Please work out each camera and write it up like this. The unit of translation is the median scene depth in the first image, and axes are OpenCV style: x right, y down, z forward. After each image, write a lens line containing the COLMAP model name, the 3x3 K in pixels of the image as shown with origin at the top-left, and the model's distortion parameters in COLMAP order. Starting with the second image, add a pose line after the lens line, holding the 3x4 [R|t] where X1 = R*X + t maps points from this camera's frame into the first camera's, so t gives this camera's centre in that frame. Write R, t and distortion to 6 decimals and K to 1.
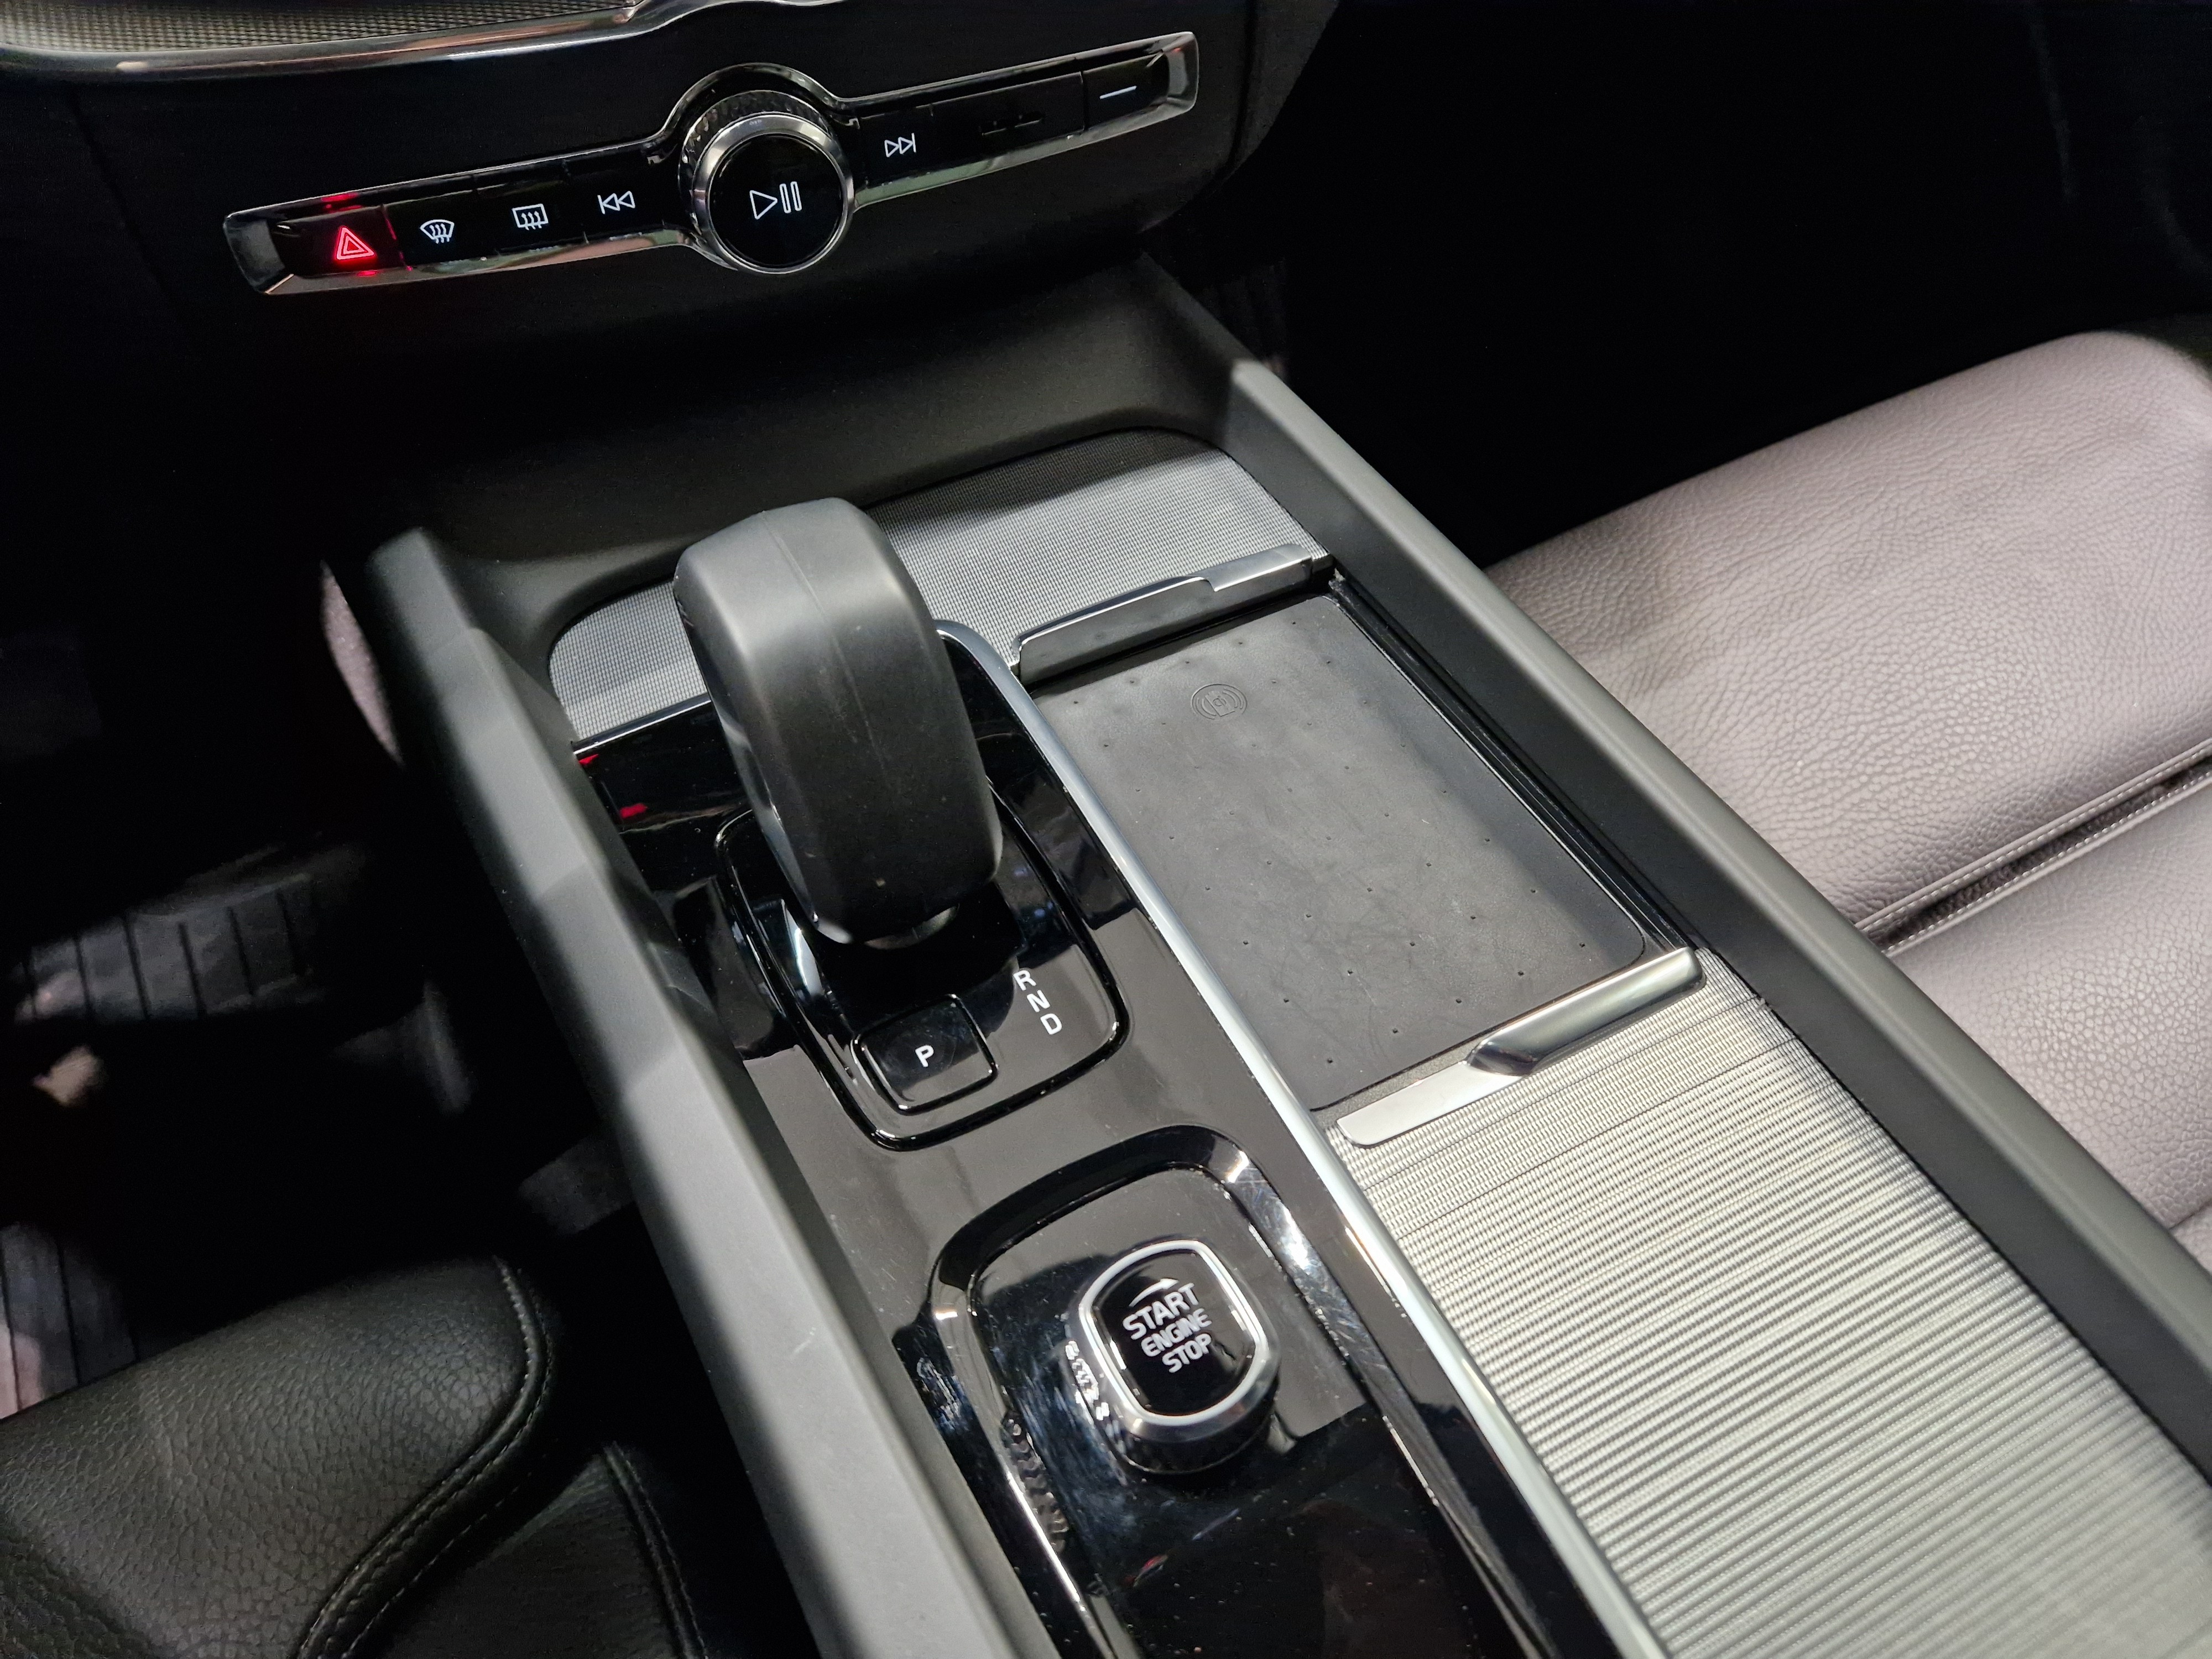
lens RADIAL K [[1486.1, 0, 1101.4], [0, 1486.1, 856.9], [0, 0, 1]] dist [0.062212, -0.070895]
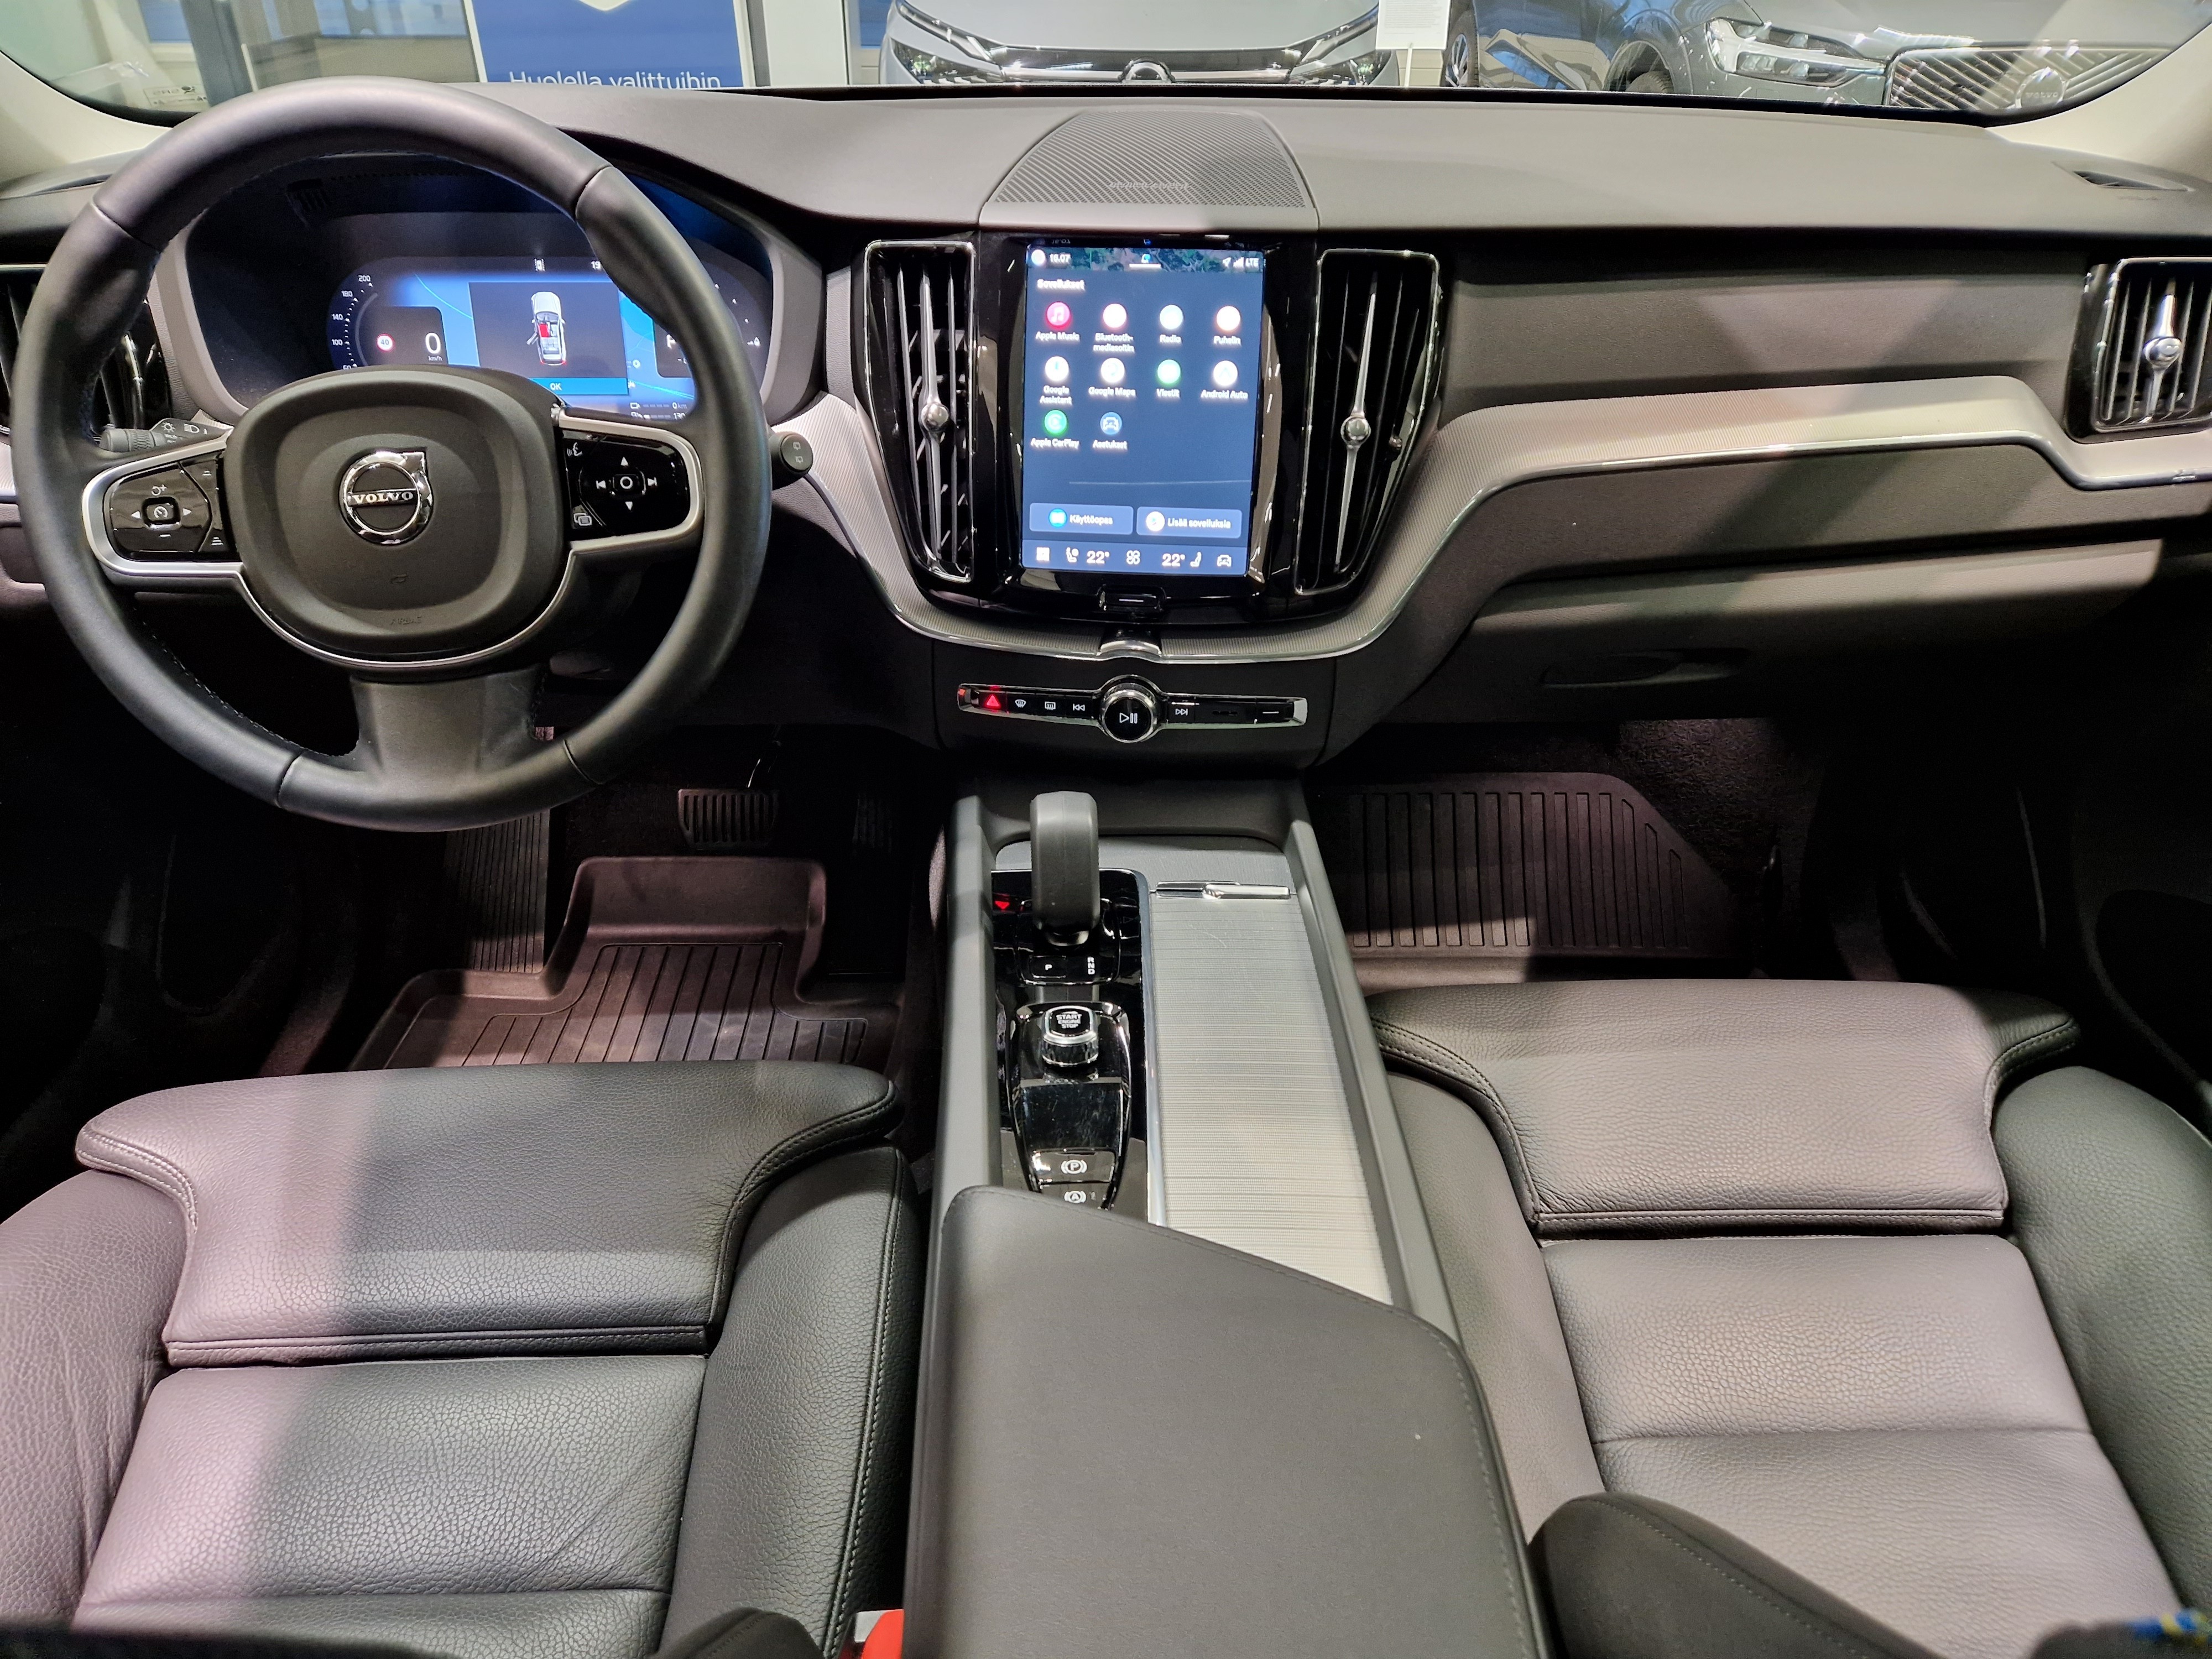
lens RADIAL K [[1474.6, 0, 1097.8], [0, 1474.6, 844.1], [0, 0, 1]] dist [0.069781, -0.044168]
pose [[0.890339, 0.238047, -0.388112, 0.864971], [-0.366588, 0.880346, -0.301004, 0.629537], [0.270020, 0.410273, 0.871071, -1.338375]]
